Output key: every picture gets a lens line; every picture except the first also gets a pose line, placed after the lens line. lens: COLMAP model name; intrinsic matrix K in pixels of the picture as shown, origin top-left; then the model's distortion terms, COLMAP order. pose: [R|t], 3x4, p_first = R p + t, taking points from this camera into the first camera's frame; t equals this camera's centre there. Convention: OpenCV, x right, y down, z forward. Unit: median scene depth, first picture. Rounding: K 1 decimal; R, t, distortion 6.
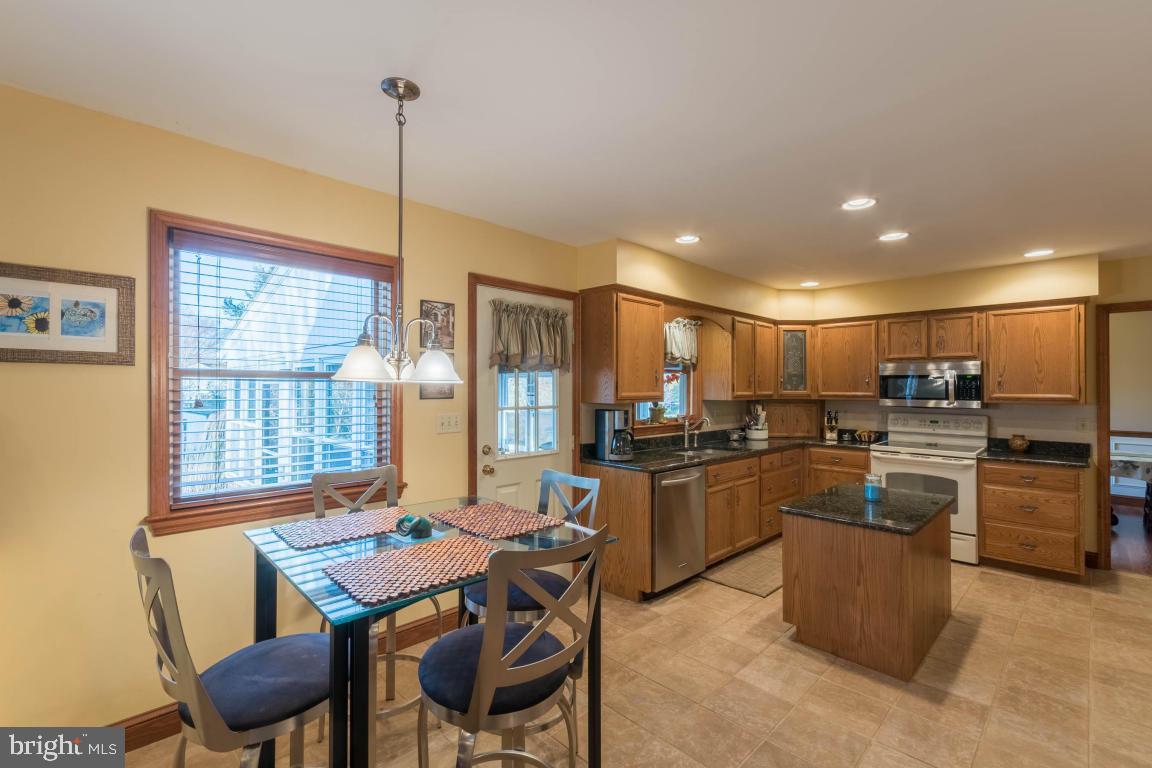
lens RADIAL K [[498.0, 0, 576.0], [0, 498.0, 384.0], [0, 0, 1]] dist [-0.000244, -0.000009]
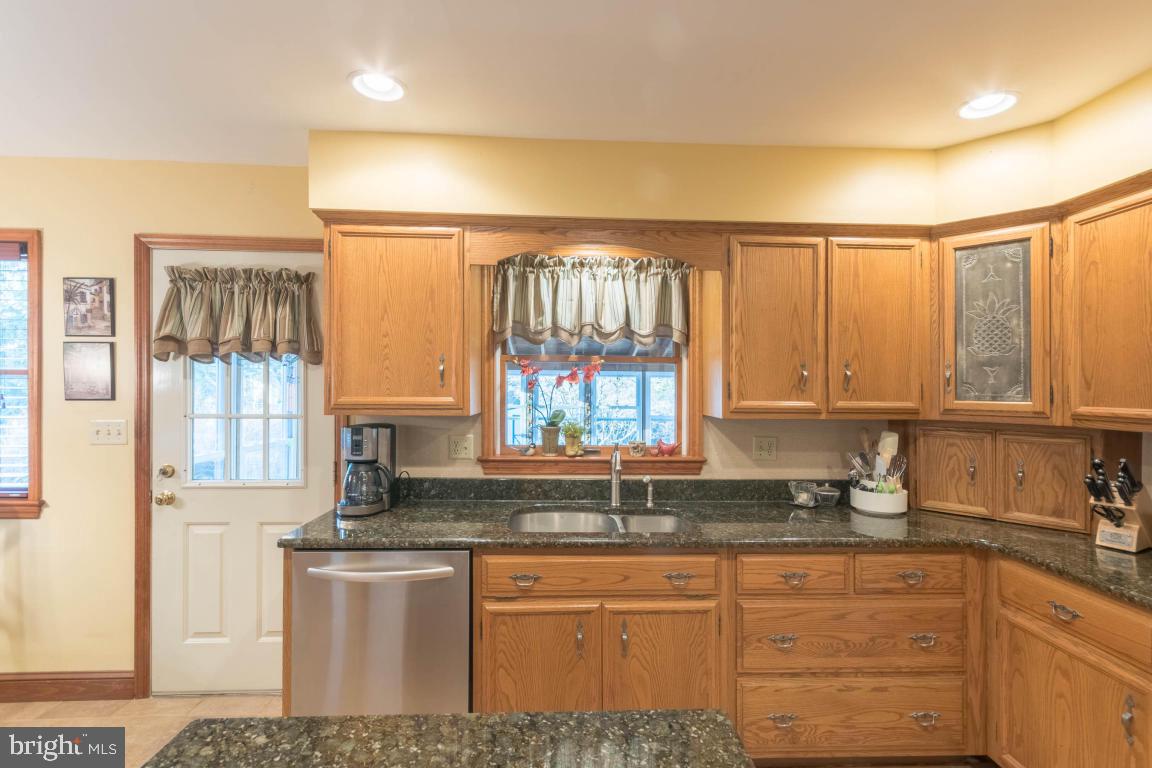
lens RADIAL K [[522.8, 0, 576.0], [0, 522.8, 384.0], [0, 0, 1]] dist [0.001899, 0.000085]
pose [[0.750382, -0.002327, -0.661001, 0.562780], [-0.002506, 0.999977, -0.006365, 0.004855], [0.661000, 0.006432, 0.750358, 0.585012]]
